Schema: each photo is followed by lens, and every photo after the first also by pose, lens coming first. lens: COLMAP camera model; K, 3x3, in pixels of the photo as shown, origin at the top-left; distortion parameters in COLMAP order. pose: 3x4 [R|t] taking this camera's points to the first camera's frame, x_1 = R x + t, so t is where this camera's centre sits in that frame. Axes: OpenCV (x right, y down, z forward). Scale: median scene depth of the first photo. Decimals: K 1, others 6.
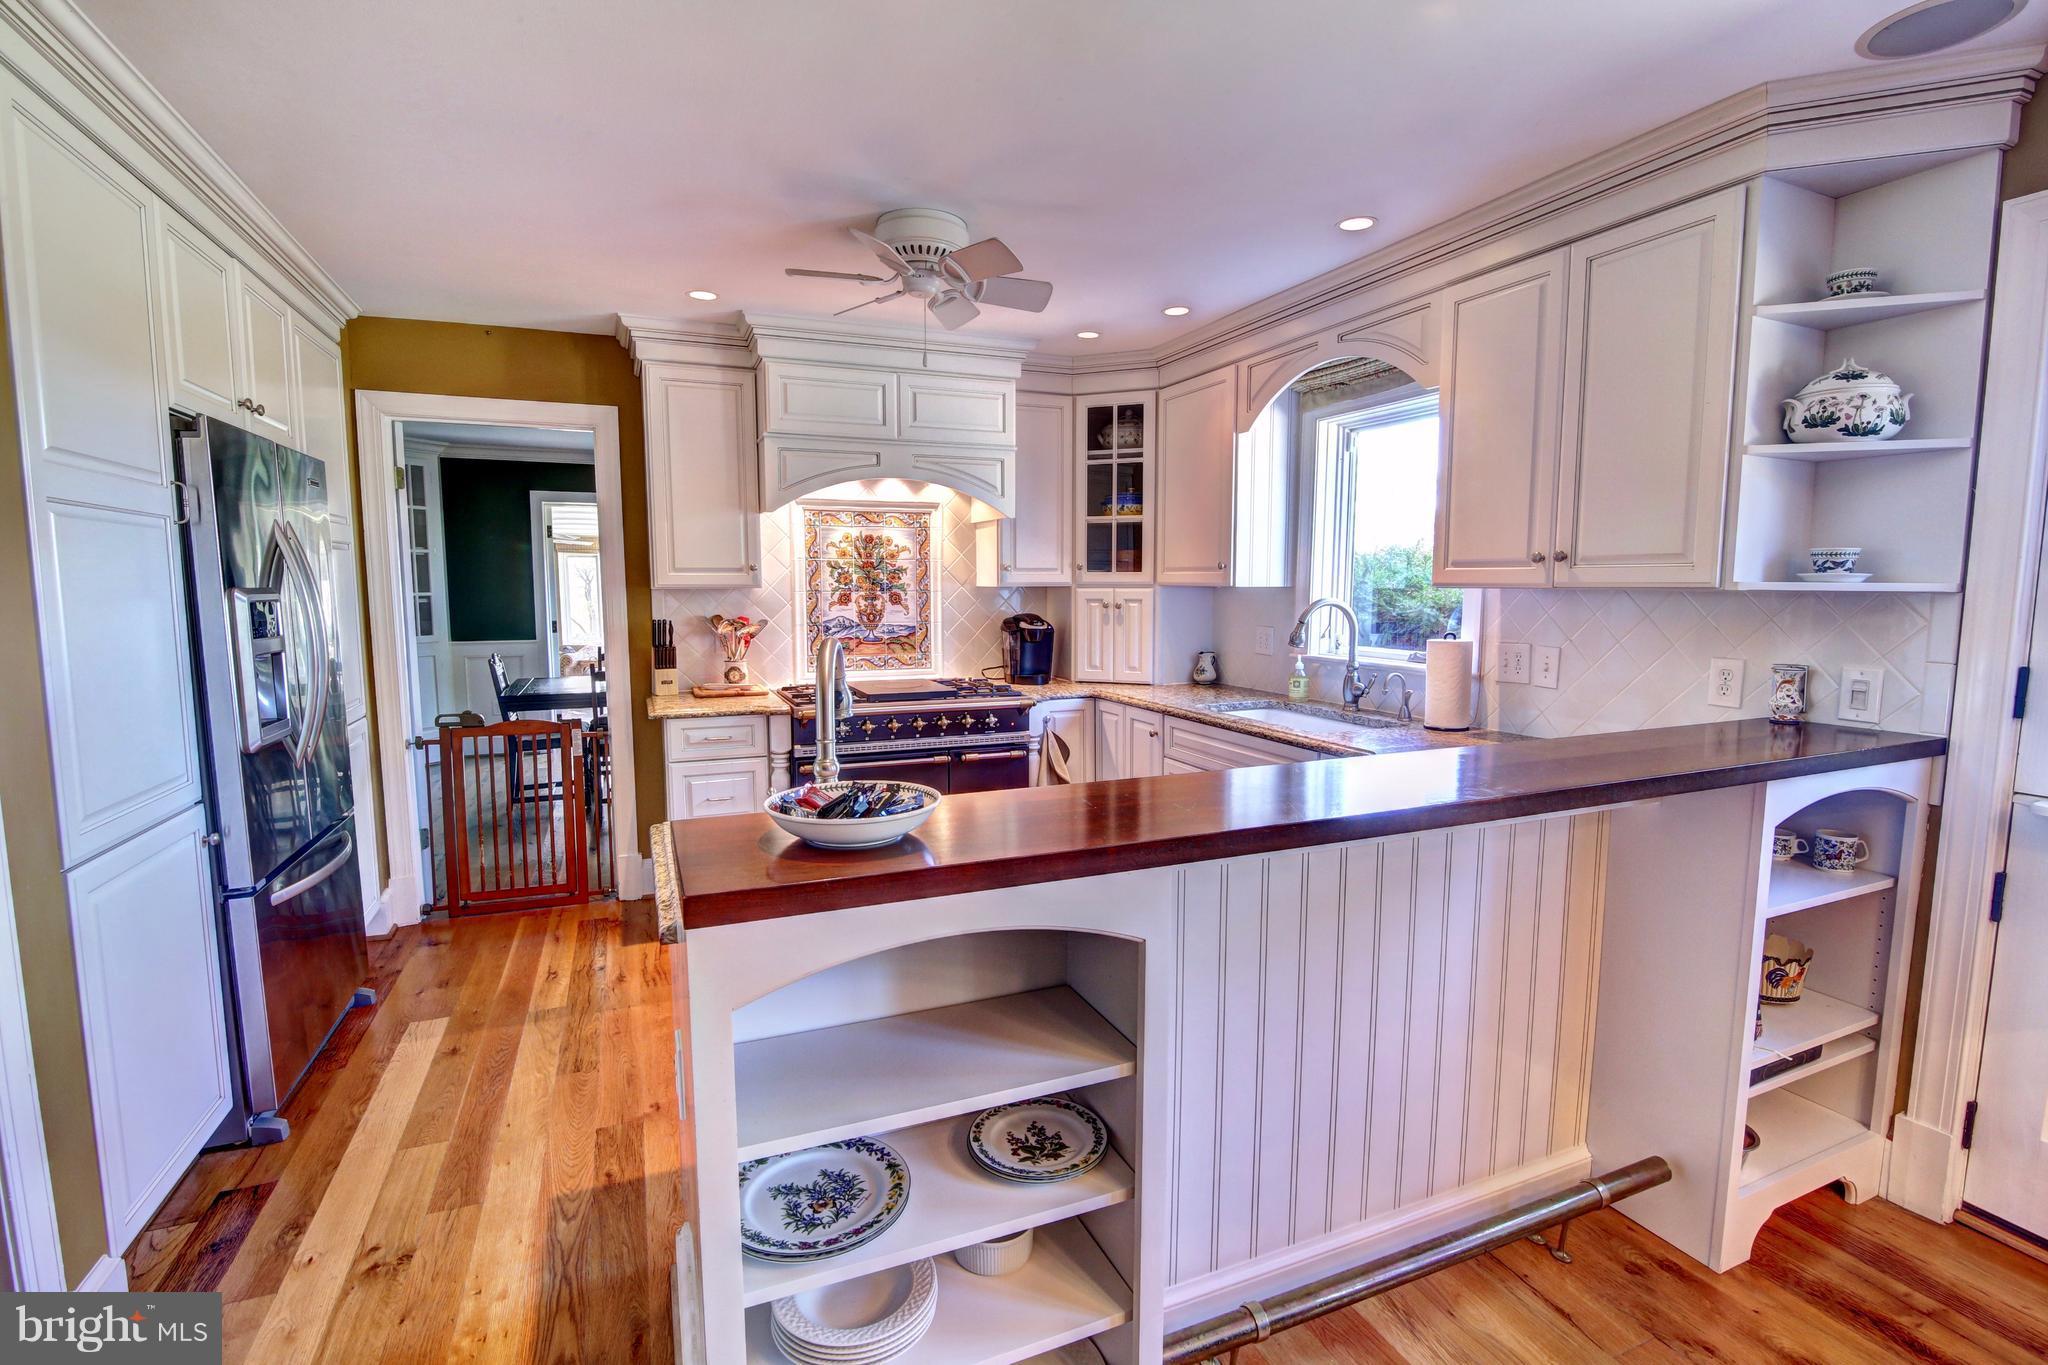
lens RADIAL K [[936.3, 0, 1028.7], [0, 936.3, 684.2], [0, 0, 1]] dist [-0.018166, 0.001192]
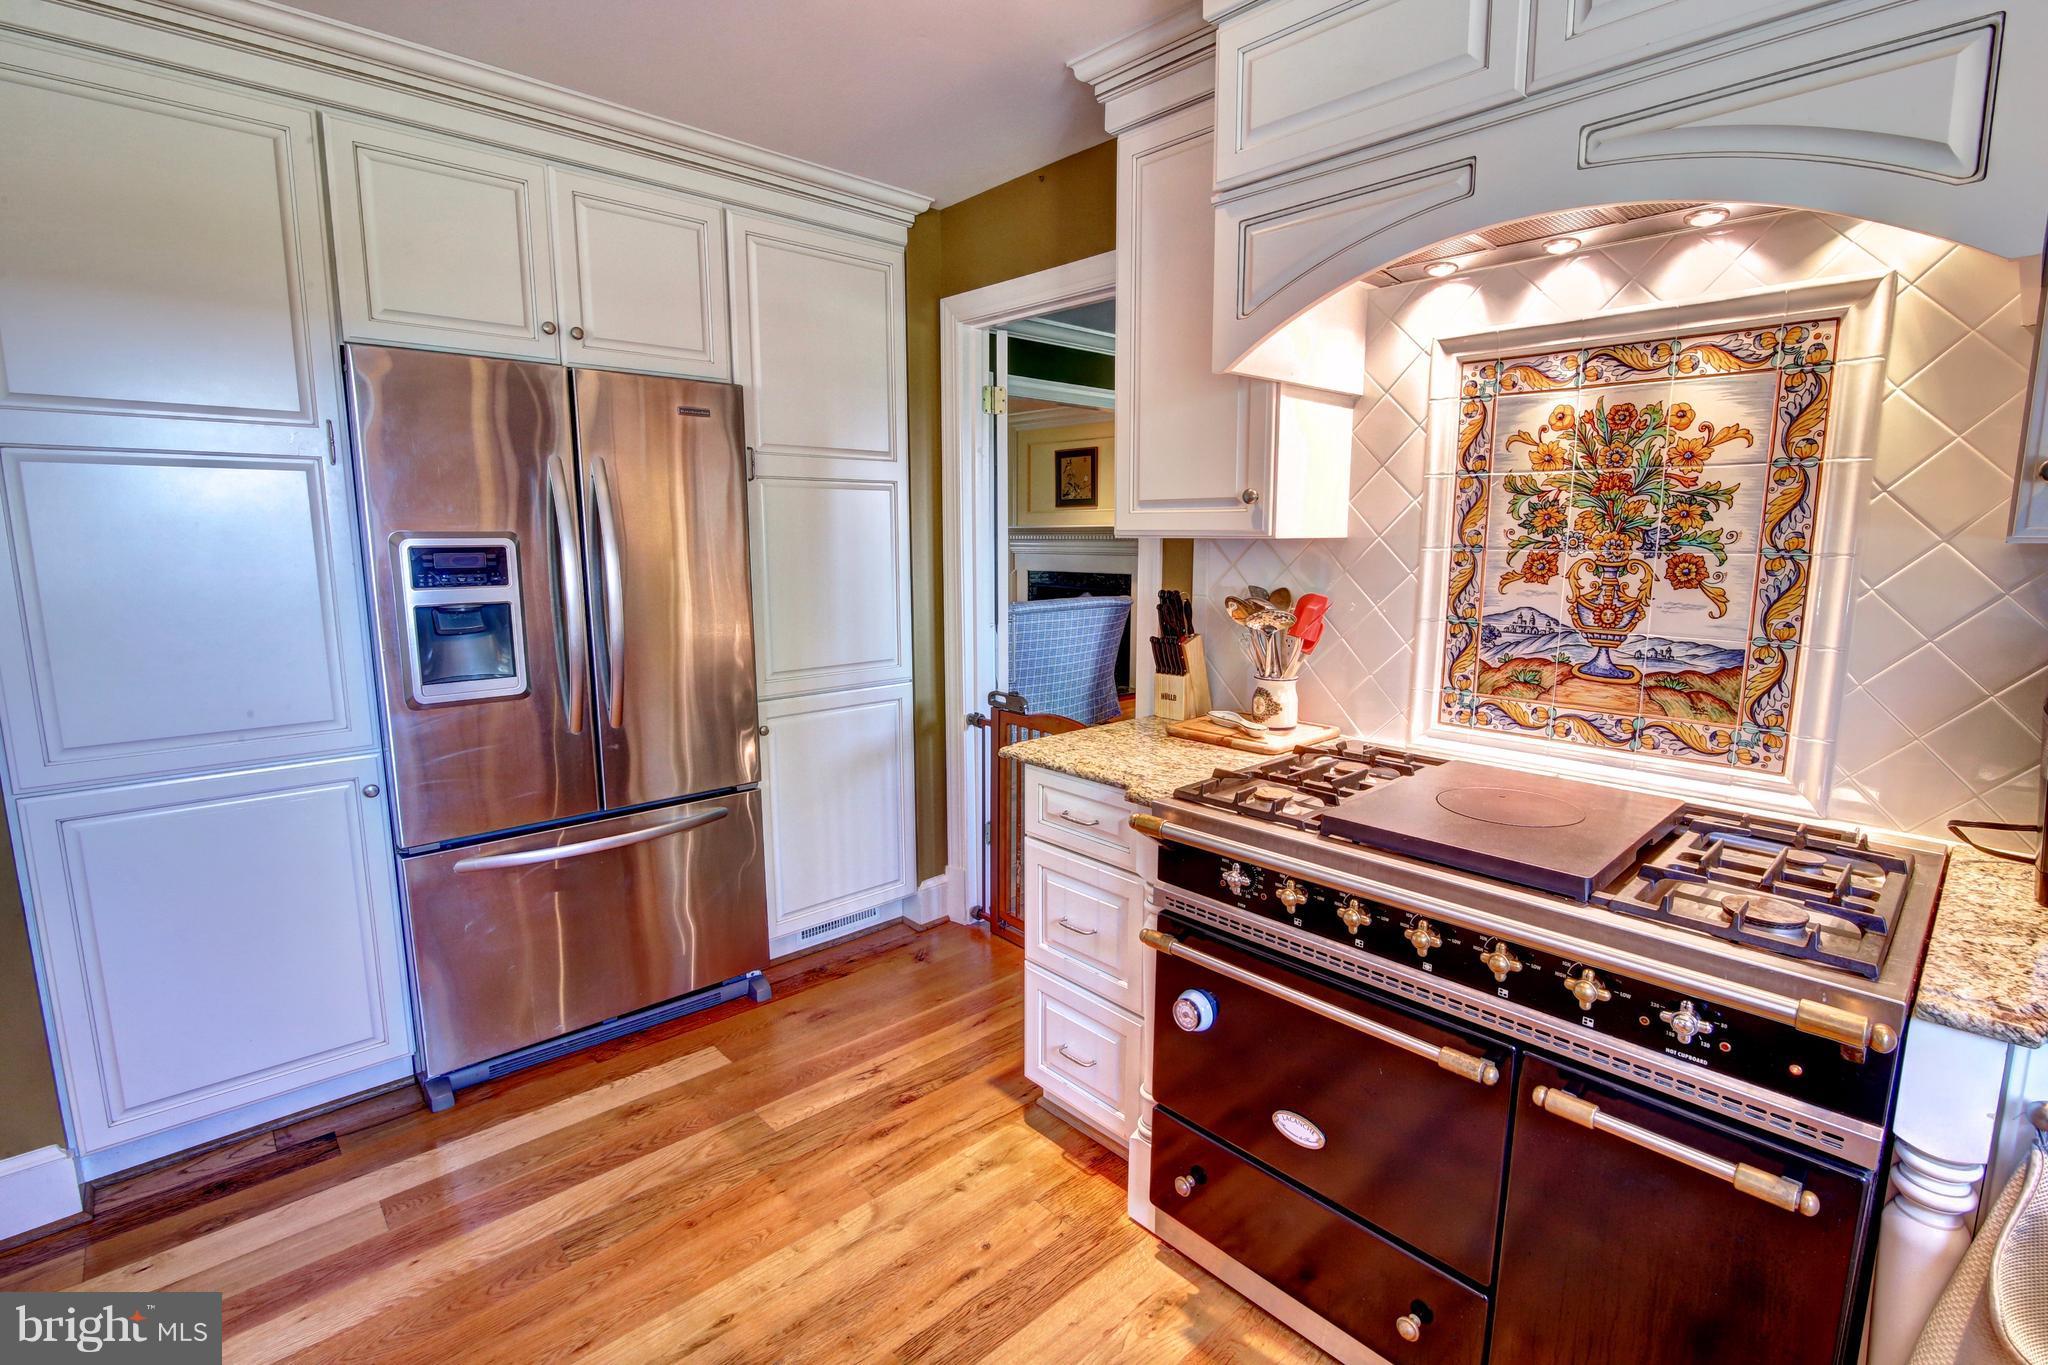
lens RADIAL K [[936.3, 0, 1024.0], [0, 936.3, 683.9], [0, 0, 1]] dist [-0.018166, 0.001192]
pose [[0.344018, 0.150921, -0.926755, 0.121270], [-0.102589, 0.987131, 0.122671, -0.068067], [0.933342, 0.052874, 0.355073, 0.648873]]
